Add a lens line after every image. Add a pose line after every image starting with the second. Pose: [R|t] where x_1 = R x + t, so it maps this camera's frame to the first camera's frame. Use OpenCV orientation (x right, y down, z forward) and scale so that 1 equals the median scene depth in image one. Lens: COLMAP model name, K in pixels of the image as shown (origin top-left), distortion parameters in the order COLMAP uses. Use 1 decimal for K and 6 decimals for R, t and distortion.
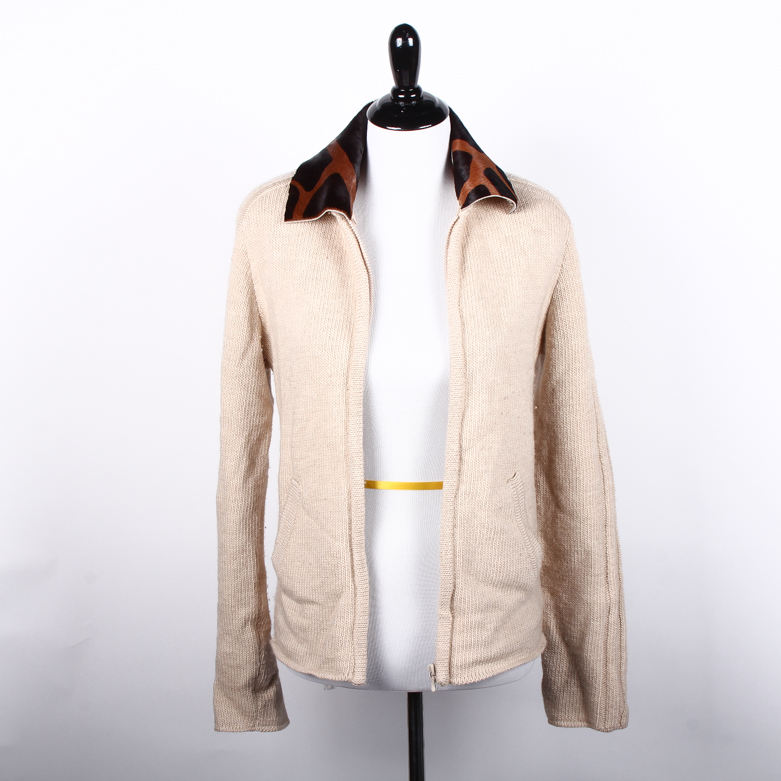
lens RADIAL K [[1379.7, 0, 390.5], [0, 1379.7, 390.5], [0, 0, 1]] dist [-0.050555, -0.061864]
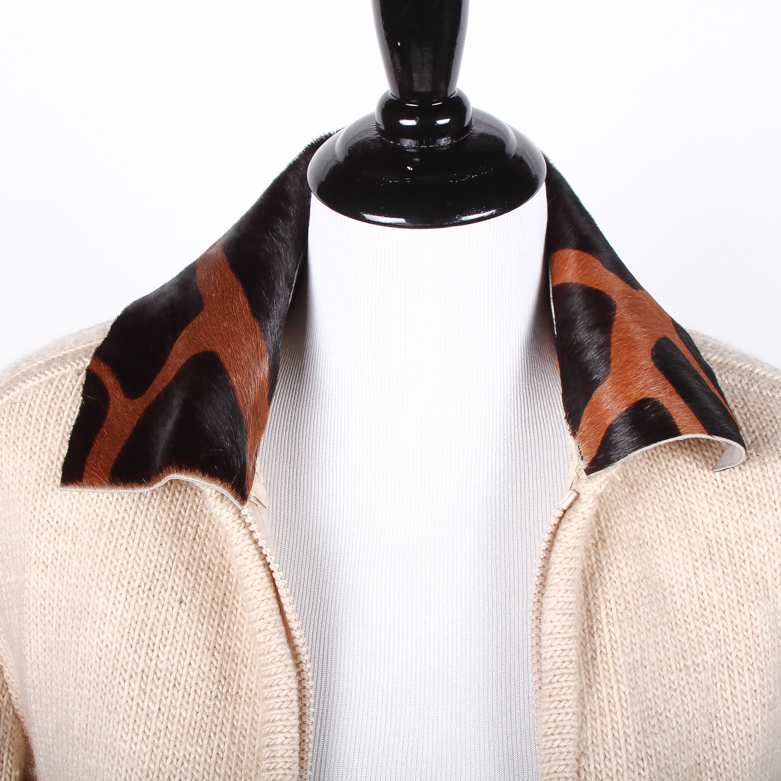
lens RADIAL K [[1379.7, 0, 390.5], [0, 1379.7, 390.5], [0, 0, 1]] dist [-0.050555, -0.061864]
pose [[0.999882, 0.014208, -0.005808, 0.006452], [-0.014231, 0.999891, -0.004014, -0.146232], [0.005750, 0.004096, 0.999975, 0.659948]]
